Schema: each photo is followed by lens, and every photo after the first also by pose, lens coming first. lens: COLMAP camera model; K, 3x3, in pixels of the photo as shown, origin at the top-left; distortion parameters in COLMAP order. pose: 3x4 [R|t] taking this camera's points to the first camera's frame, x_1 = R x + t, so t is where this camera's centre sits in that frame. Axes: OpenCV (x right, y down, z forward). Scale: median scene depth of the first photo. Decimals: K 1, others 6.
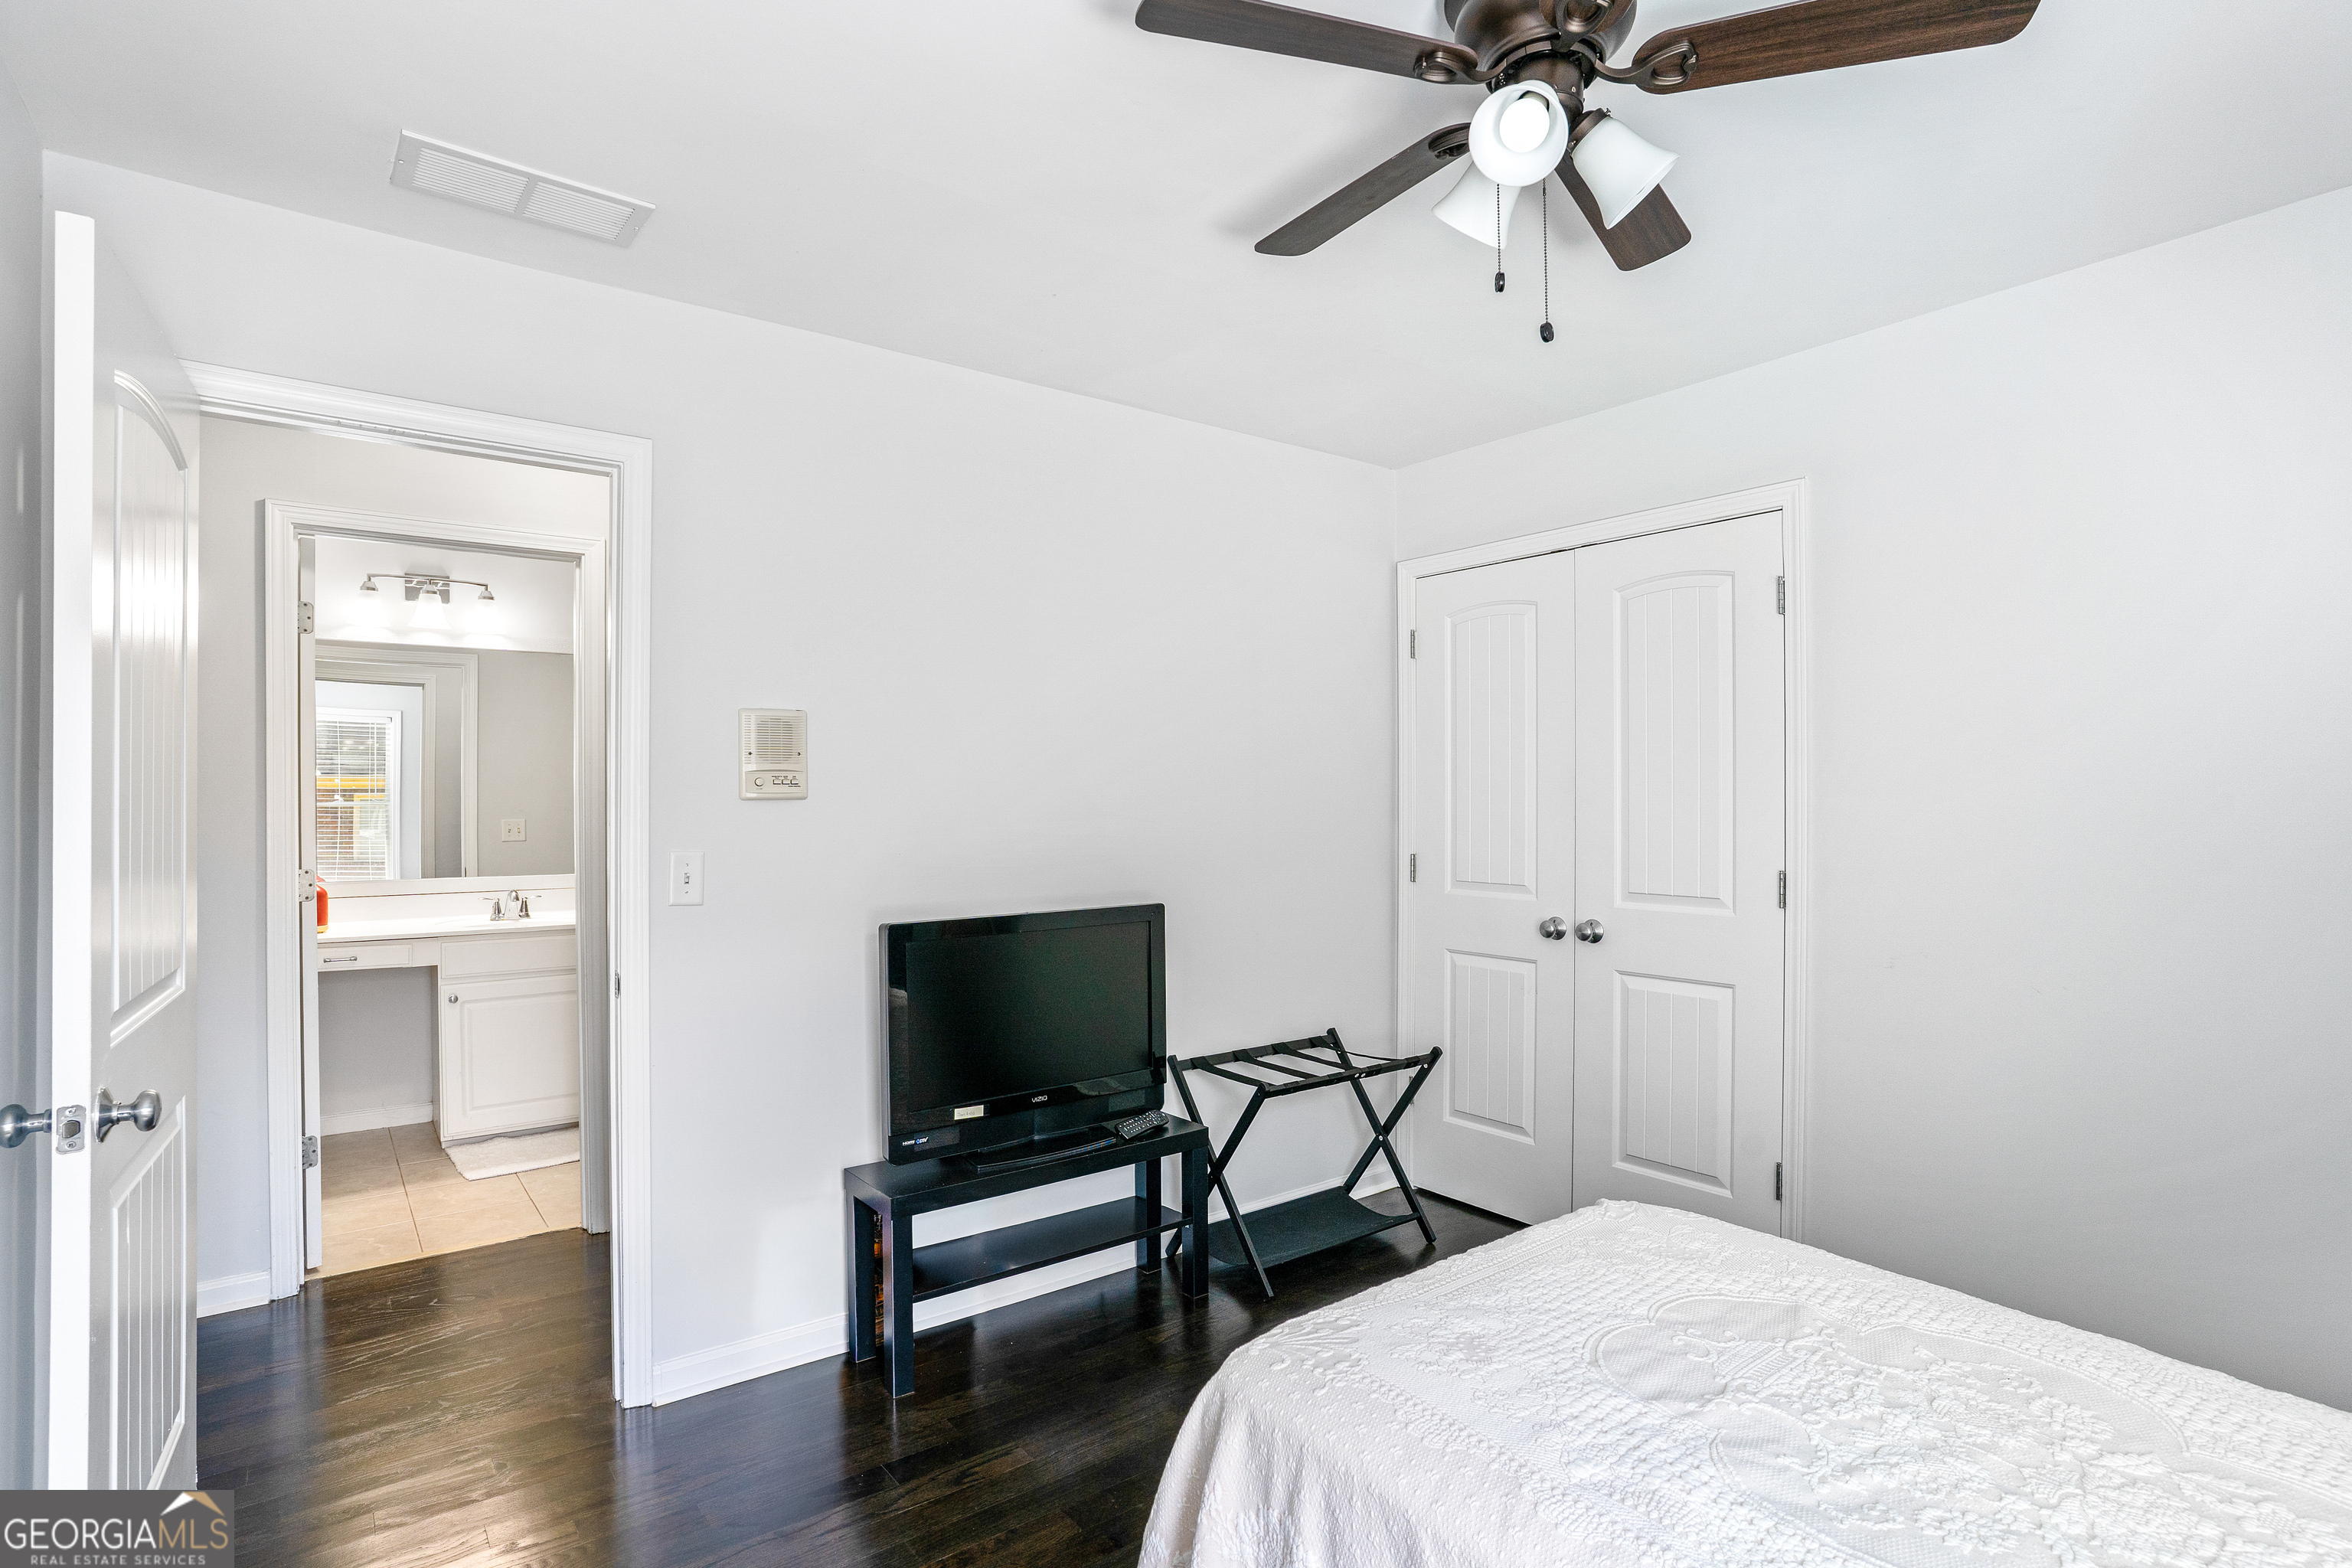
lens RADIAL K [[1166.9, 0, 1183.9], [0, 1166.9, 786.8], [0, 0, 1]] dist [-0.002389, 0.000576]
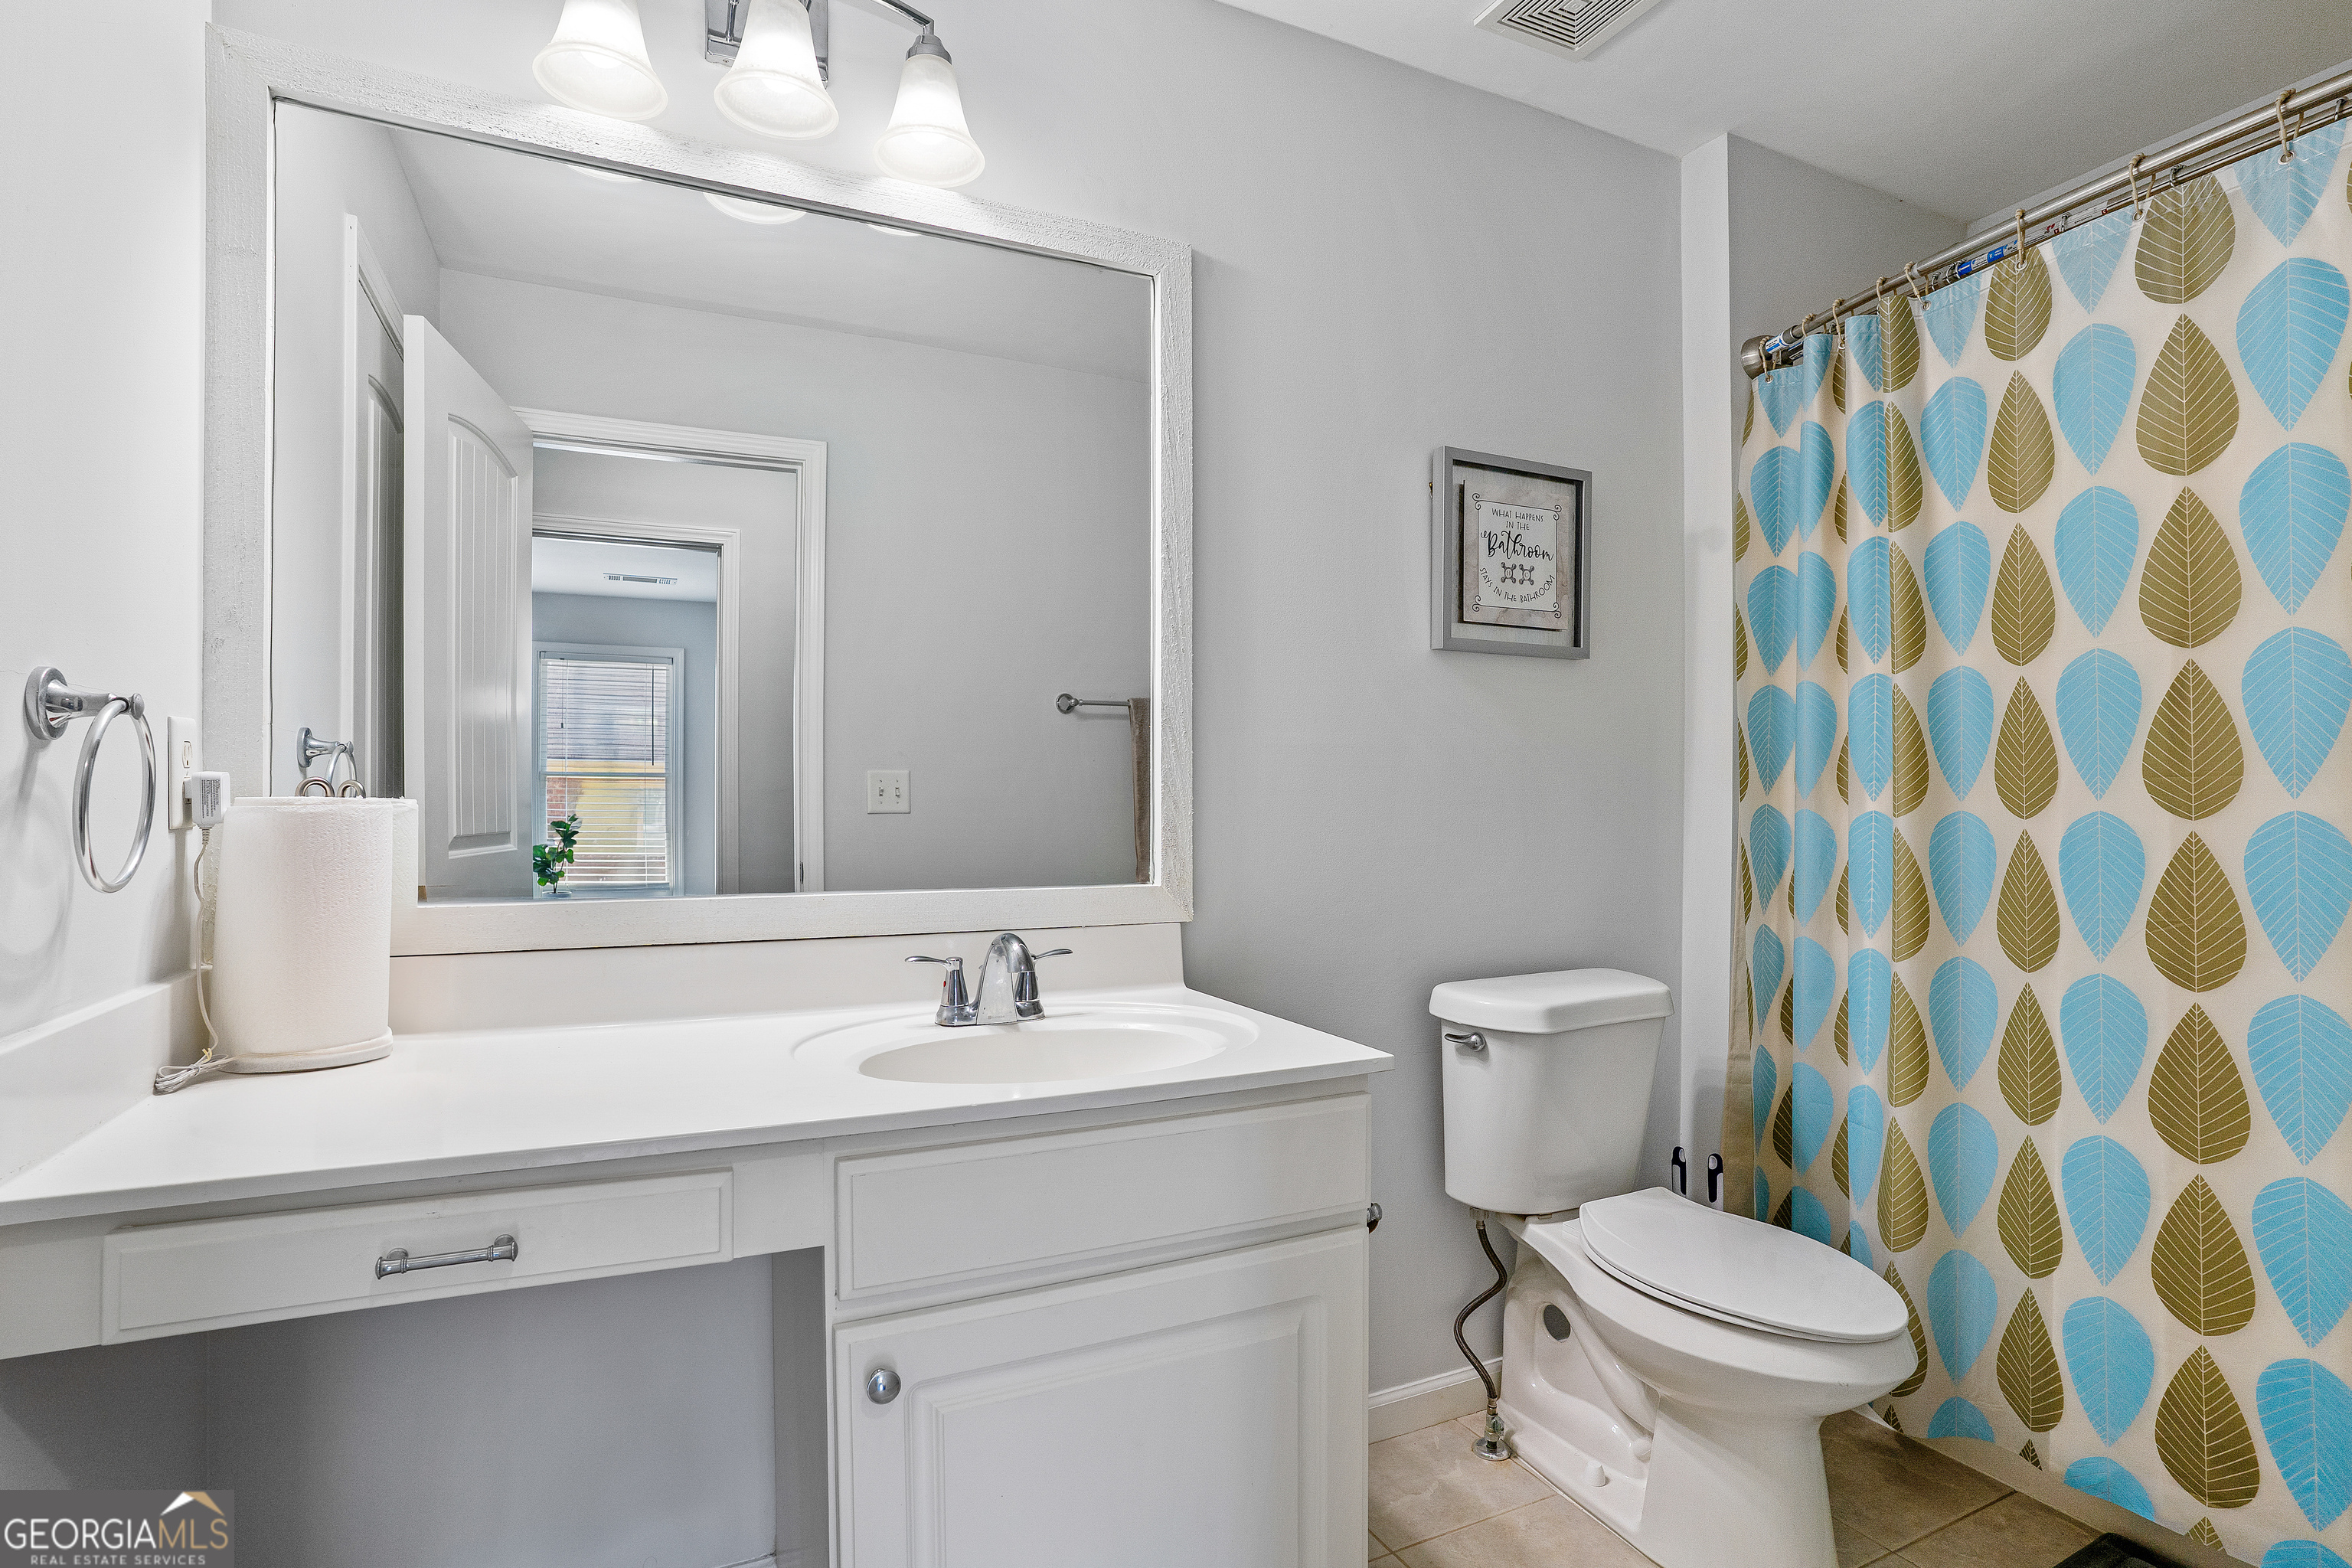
lens RADIAL K [[1166.9, 0, 1171.0], [0, 1166.9, 794.4], [0, 0, 1]] dist [-0.002389, 0.000576]
pose [[0.977646, -0.007886, -0.210109, -0.459826], [0.005751, 0.999925, -0.010770, 0.053218], [0.210179, 0.009321, 0.977619, 0.688811]]
